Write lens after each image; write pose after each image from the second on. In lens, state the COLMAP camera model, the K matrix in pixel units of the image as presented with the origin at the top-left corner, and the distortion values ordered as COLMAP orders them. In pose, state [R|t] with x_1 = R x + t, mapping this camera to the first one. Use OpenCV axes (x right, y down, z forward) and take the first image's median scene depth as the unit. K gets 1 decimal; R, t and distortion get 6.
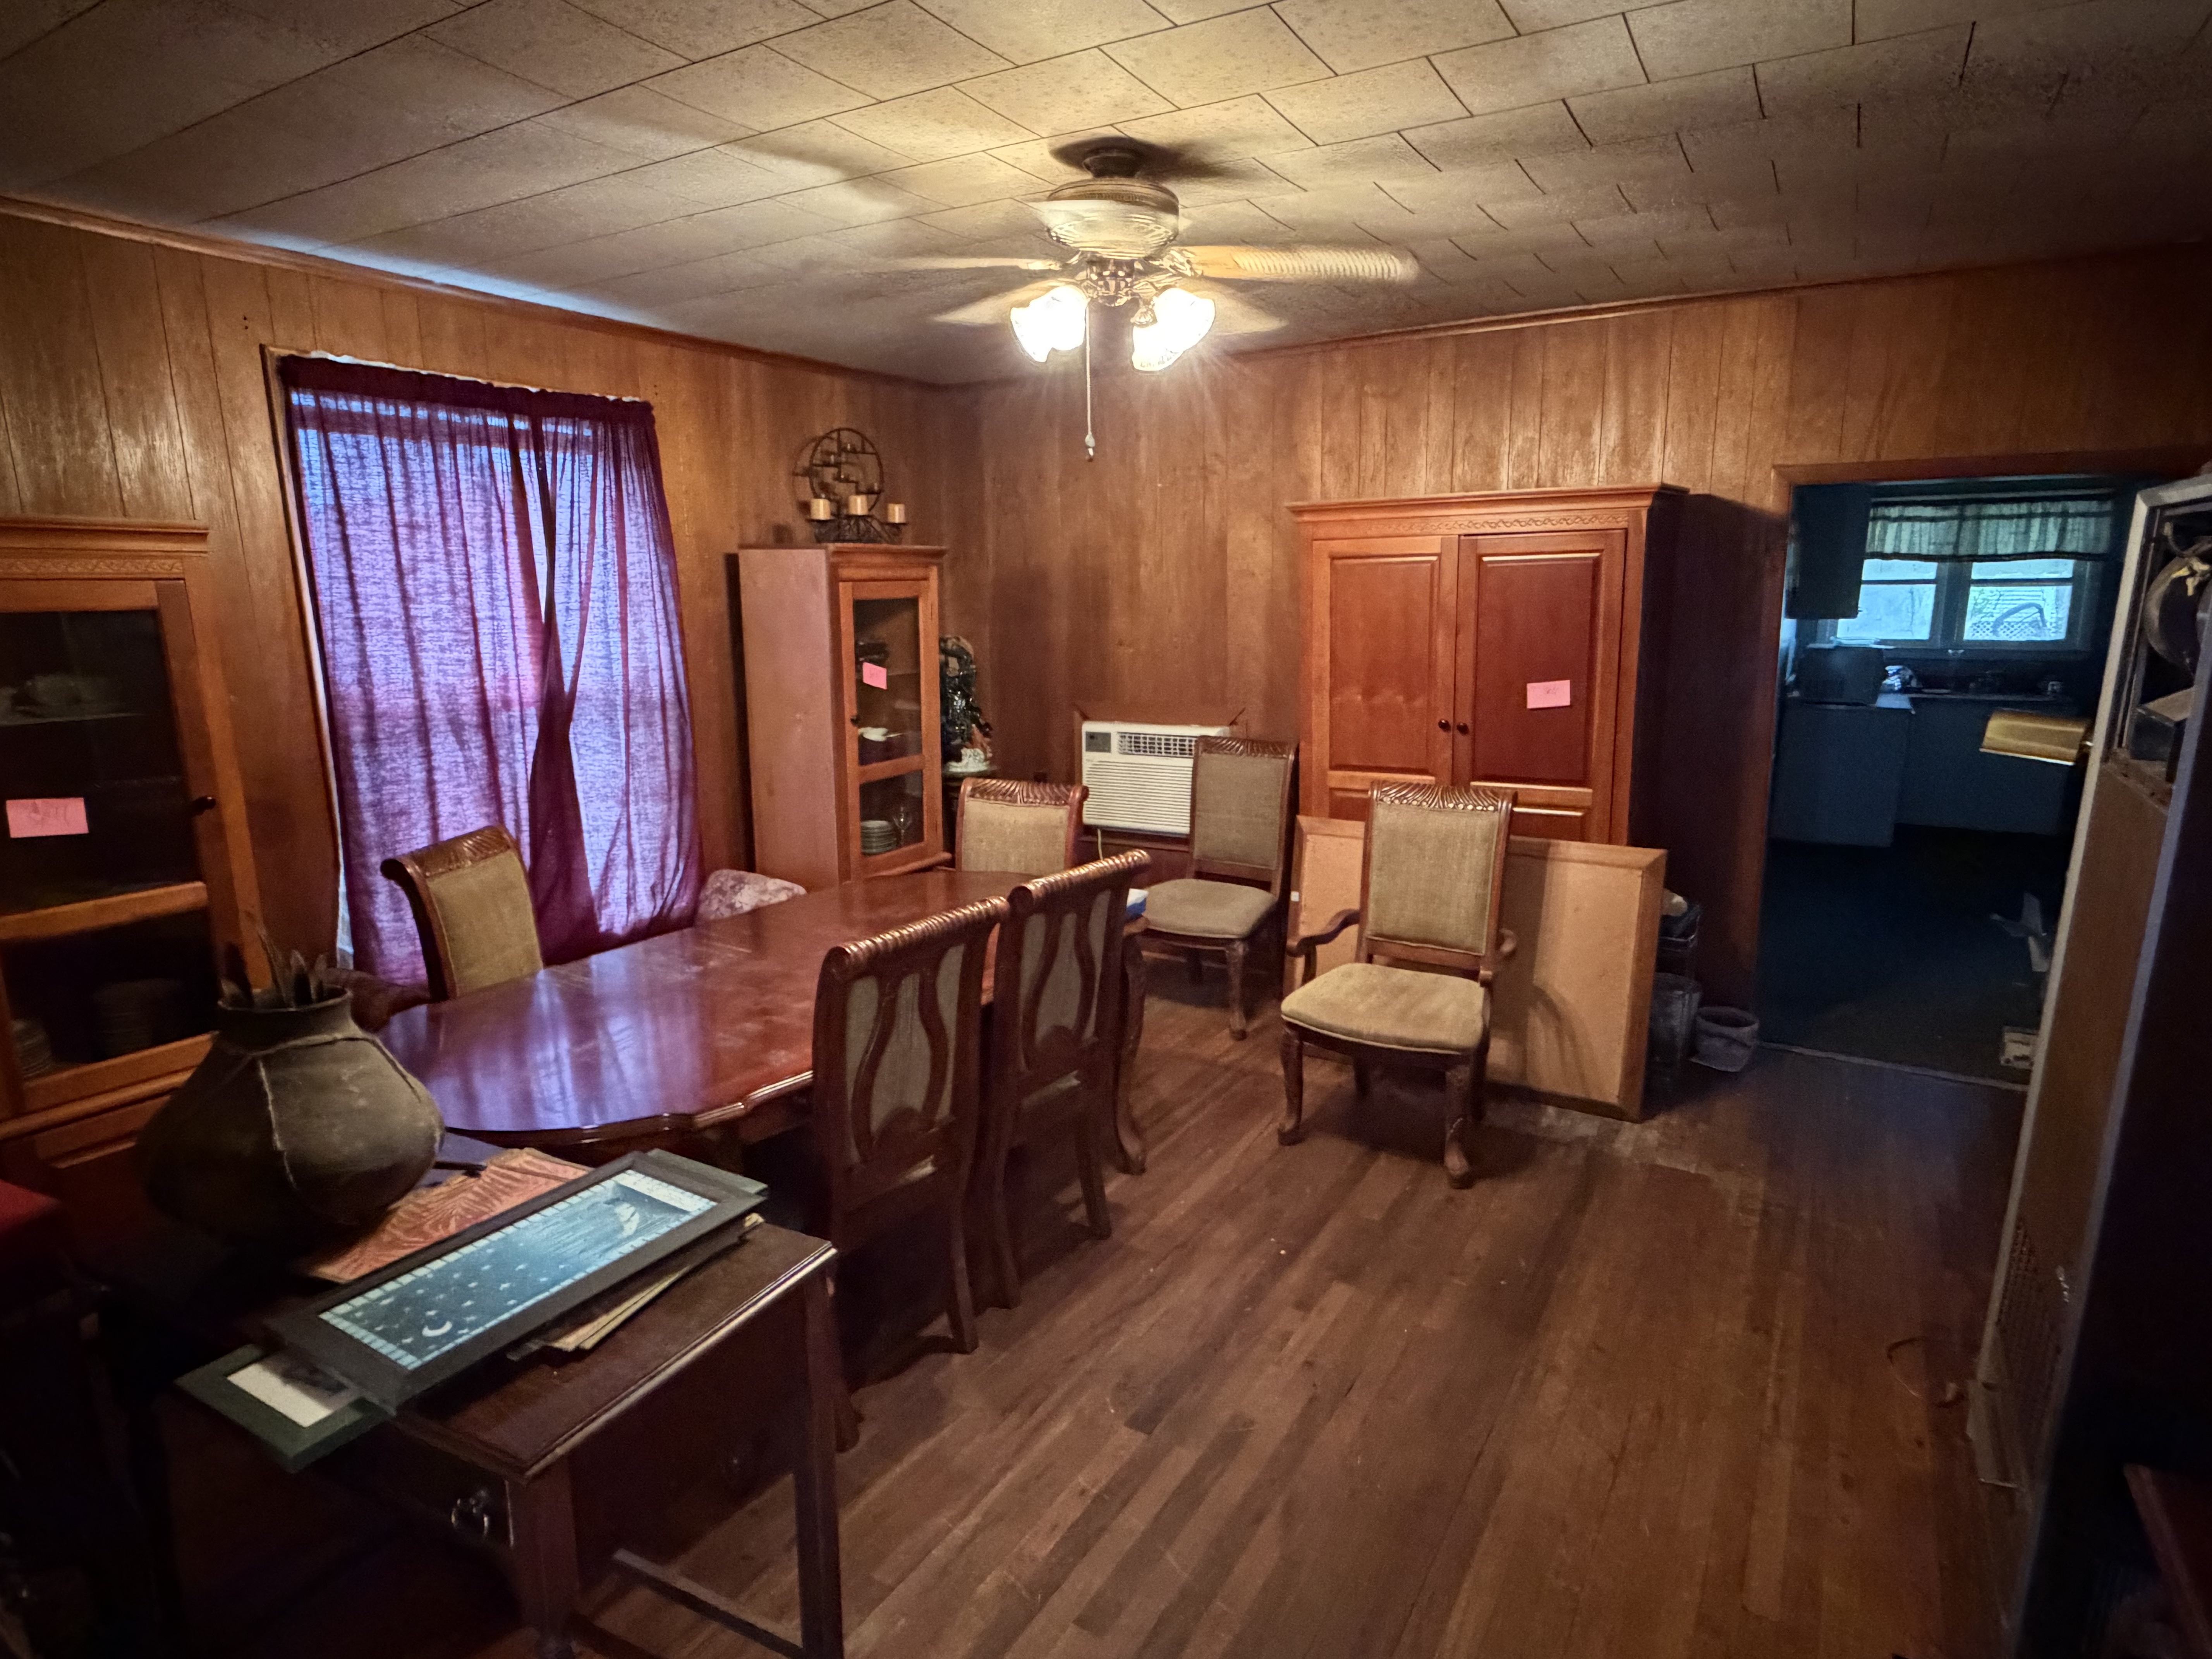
lens RADIAL K [[1221.0, 0, 1097.3], [0, 1221.0, 846.0], [0, 0, 1]] dist [0.003838, 0.001748]
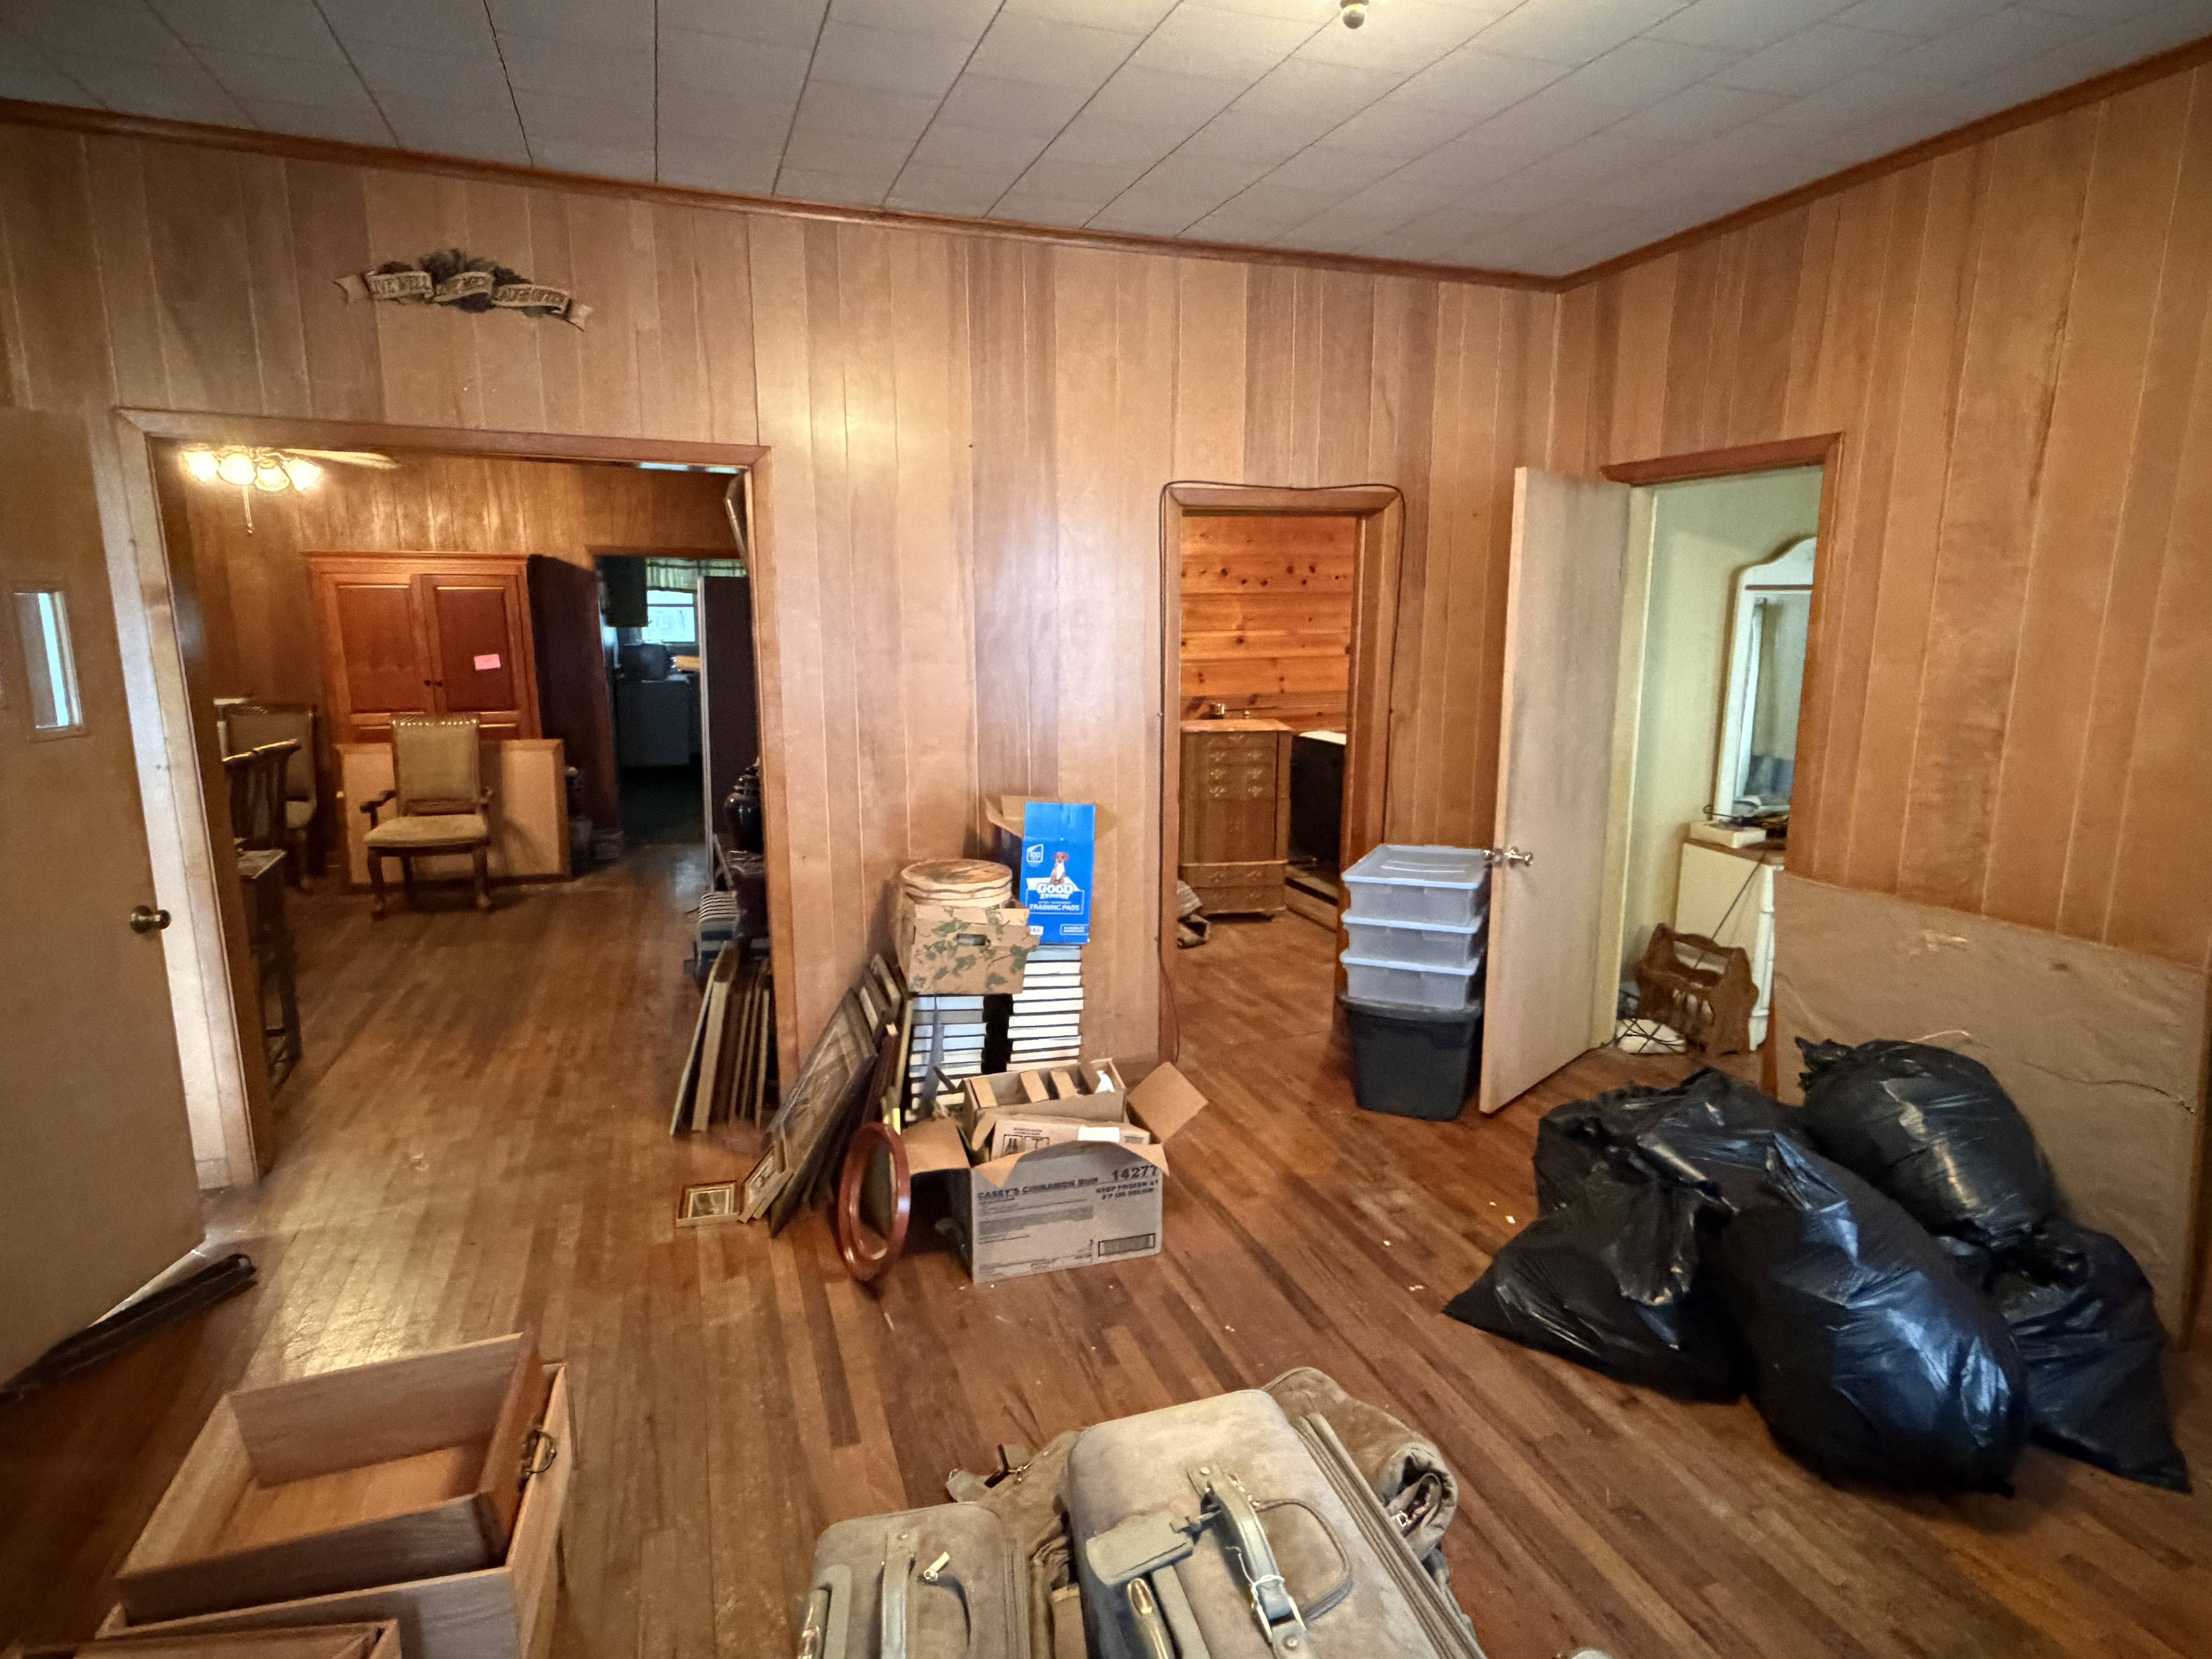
lens RADIAL K [[1221.0, 0, 1091.3], [0, 1221.0, 833.1], [0, 0, 1]] dist [0.003838, 0.001748]
pose [[0.645919, -0.124040, 0.753262, -0.442540], [0.143250, 0.988878, 0.040002, 0.179574], [-0.749845, 0.082067, 0.656504, -0.834953]]
